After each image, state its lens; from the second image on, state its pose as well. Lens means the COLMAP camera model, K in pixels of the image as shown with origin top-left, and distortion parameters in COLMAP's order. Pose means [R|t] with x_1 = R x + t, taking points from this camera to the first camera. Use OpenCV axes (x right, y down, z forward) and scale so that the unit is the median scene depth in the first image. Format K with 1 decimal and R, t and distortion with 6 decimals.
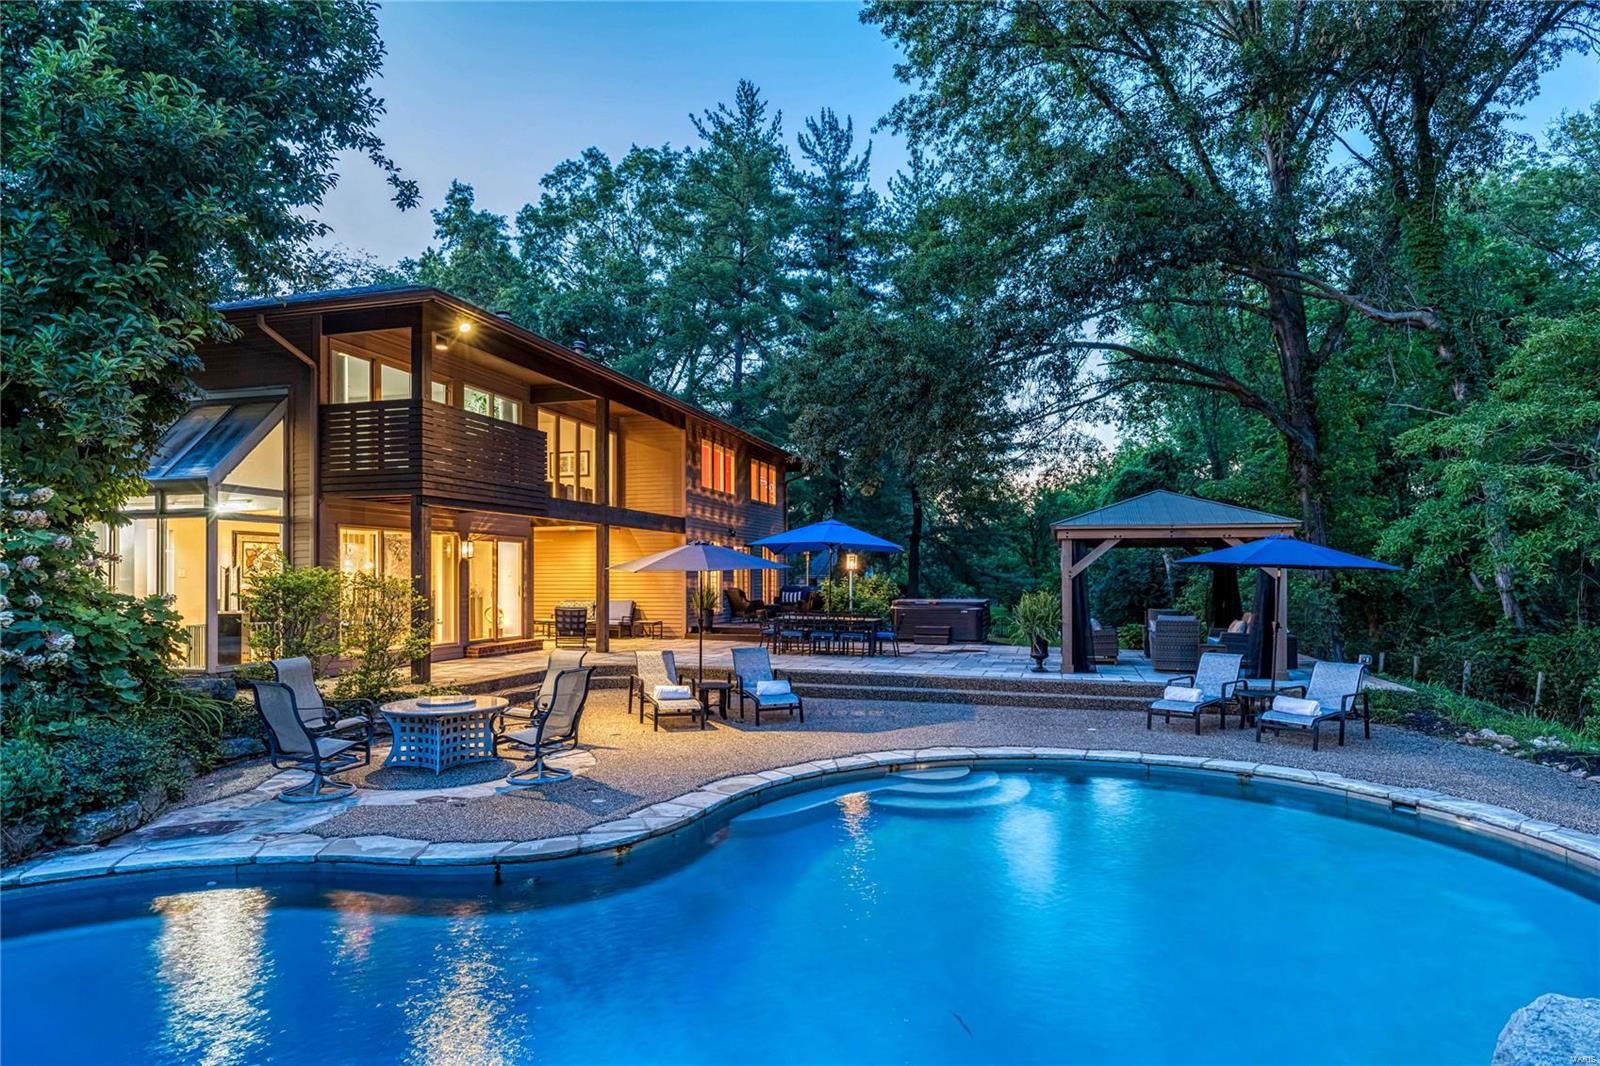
lens RADIAL K [[866.5, 0, 801.6], [0, 866.5, 572.4], [0, 0, 1]] dist [-0.016221, -0.000062]
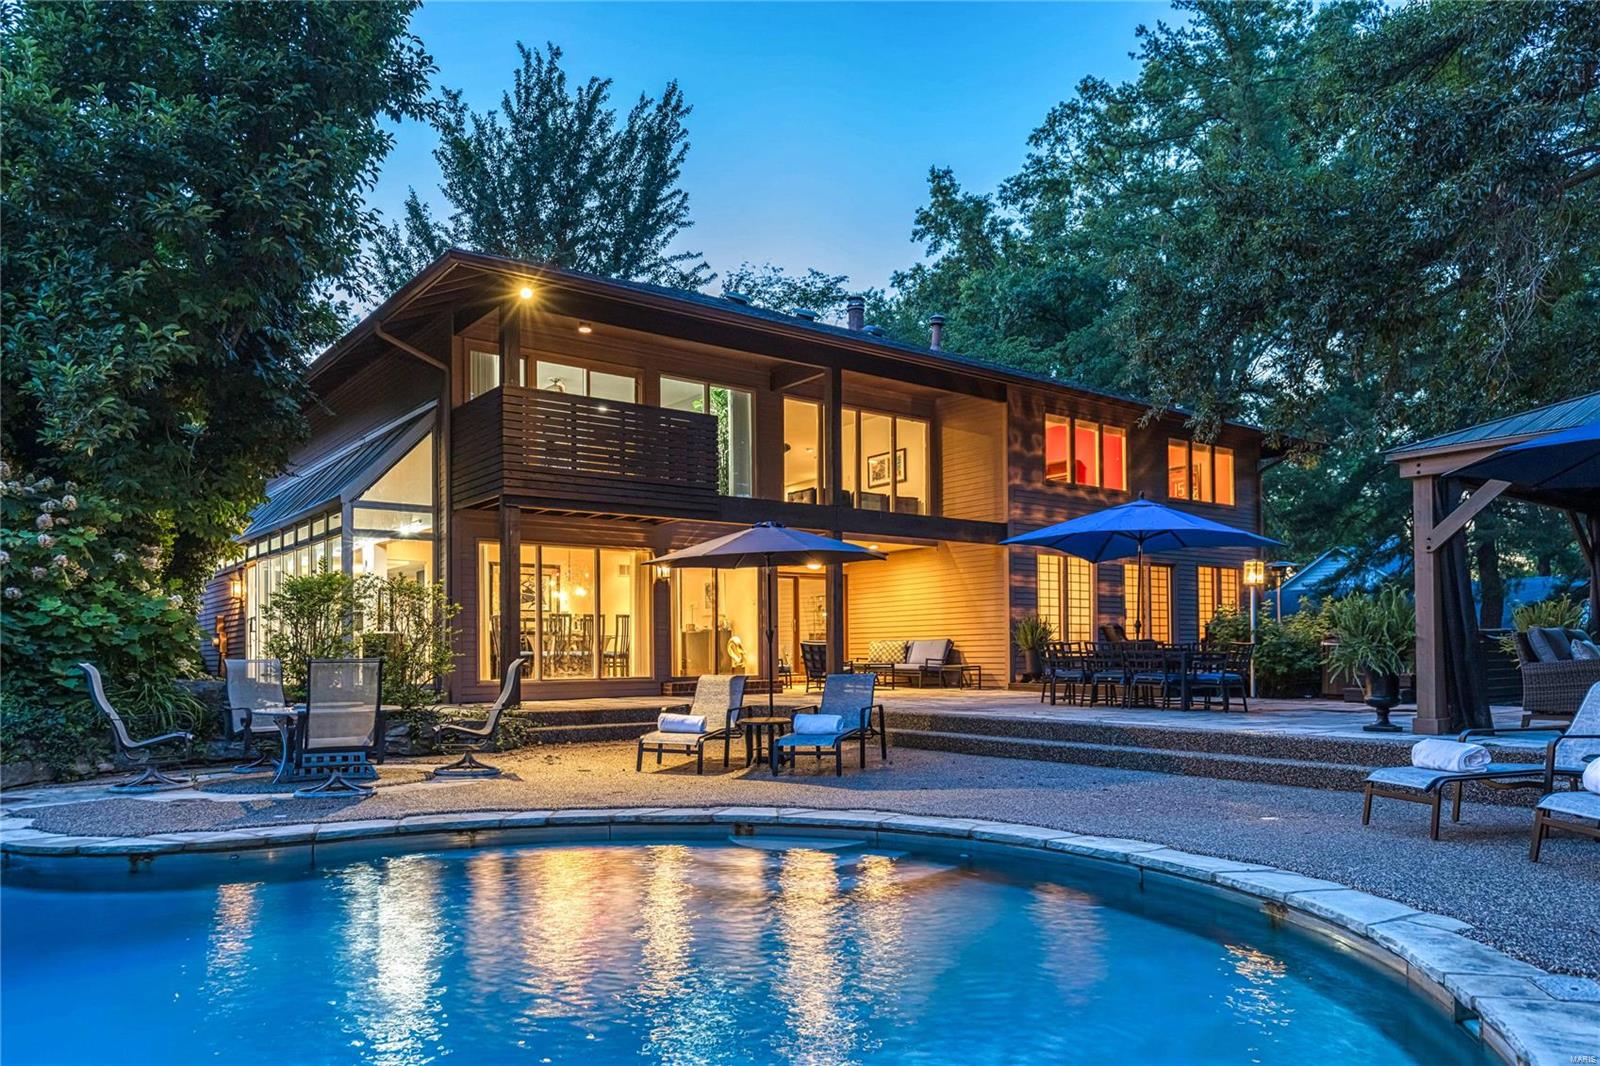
lens RADIAL K [[1077.8, 0, 799.2], [0, 1077.8, 630.4], [0, 0, 1]] dist [0.001483, 0.000941]
pose [[0.808188, -0.019405, -0.588605, 0.254703], [0.011295, 0.999784, -0.017453, 0.040724], [0.588817, 0.007457, 0.808232, 0.167148]]
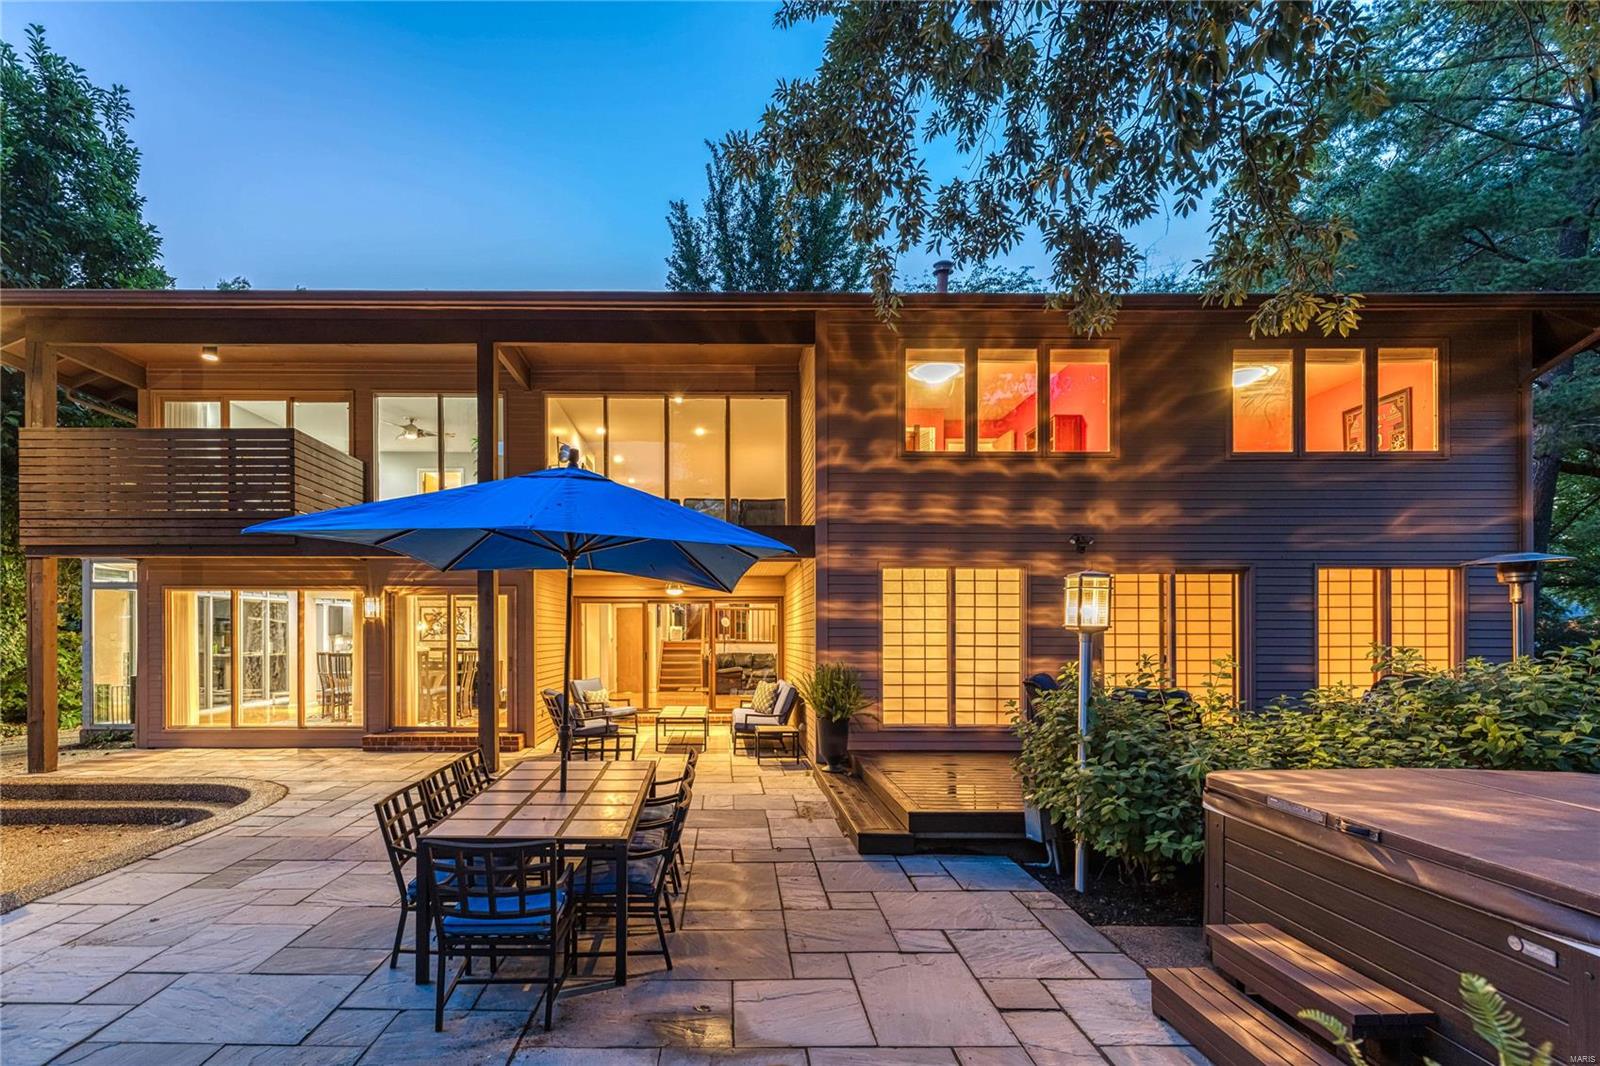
lens RADIAL K [[729.6, 0, 797.4], [0, 729.6, 633.8], [0, 0, 1]] dist [0.002060, -0.000012]
pose [[0.287971, 0.003594, -0.957632, 0.257434], [0.003381, 0.999983, 0.004769, -0.003434], [0.957633, -0.004611, 0.287954, 0.872402]]
